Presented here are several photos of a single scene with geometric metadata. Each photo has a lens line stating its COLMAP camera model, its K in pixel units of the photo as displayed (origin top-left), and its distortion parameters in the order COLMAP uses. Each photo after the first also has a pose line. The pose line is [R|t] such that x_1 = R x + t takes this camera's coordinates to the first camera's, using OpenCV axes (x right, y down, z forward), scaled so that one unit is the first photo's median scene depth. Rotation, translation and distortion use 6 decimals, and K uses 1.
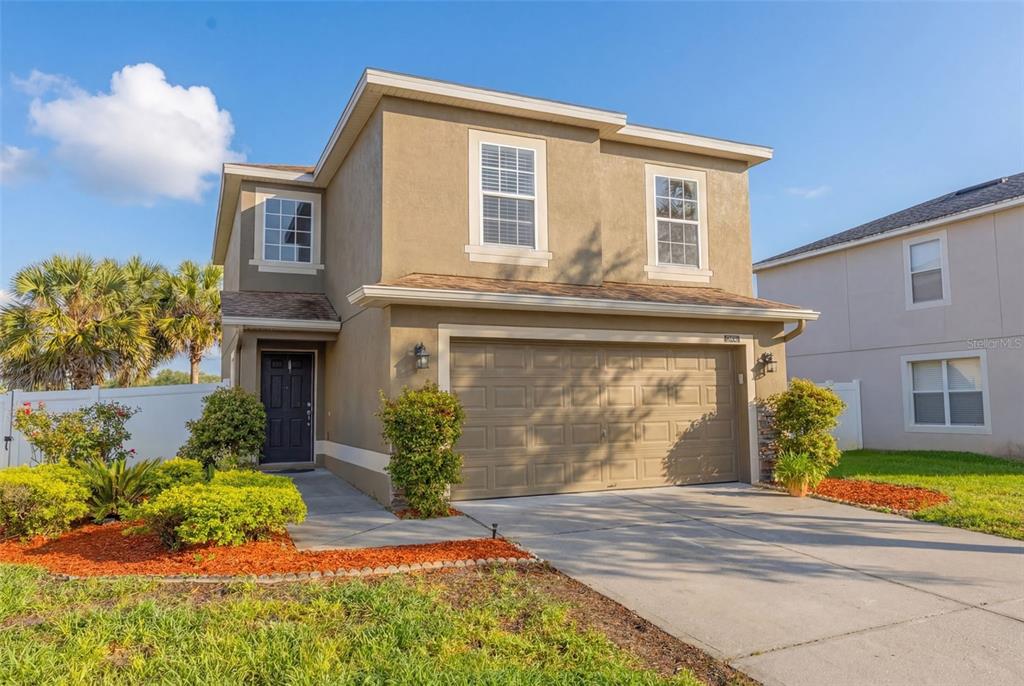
lens RADIAL K [[720.6, 0, 518.9], [0, 720.6, 341.1], [0, 0, 1]] dist [0.064001, 0.000439]
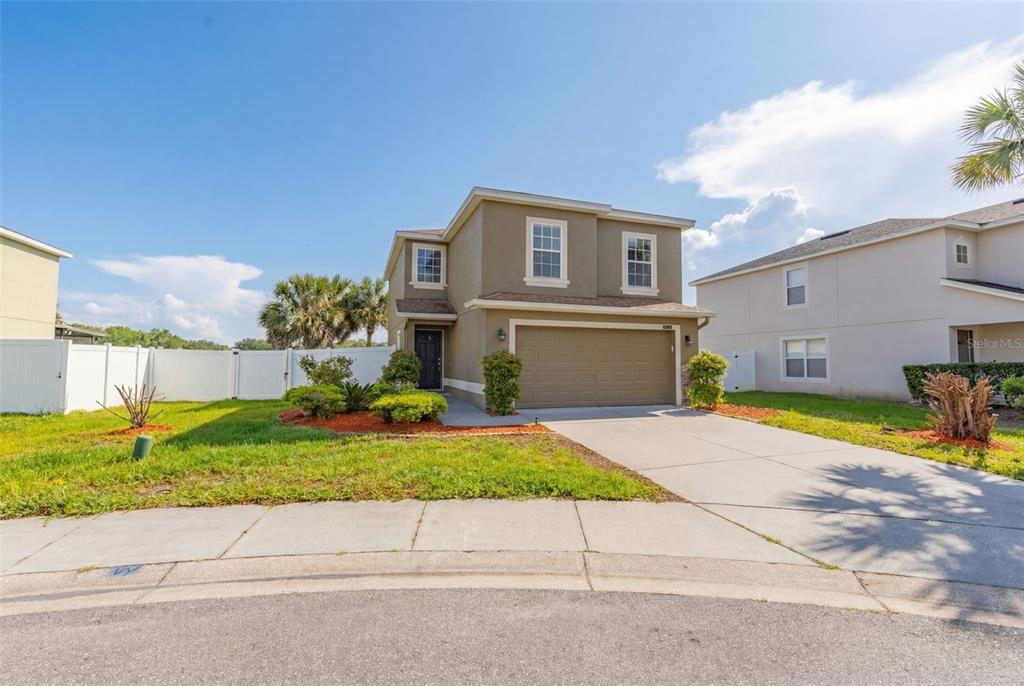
lens RADIAL K [[506.4, 0, 512.0], [0, 506.4, 343.0], [0, 0, 1]] dist [-0.001551, -0.000209]
pose [[0.995927, 0.013637, -0.089130, 0.015077], [-0.009865, 0.999042, 0.042625, -0.012888], [0.089626, -0.041572, 0.995107, -0.309448]]
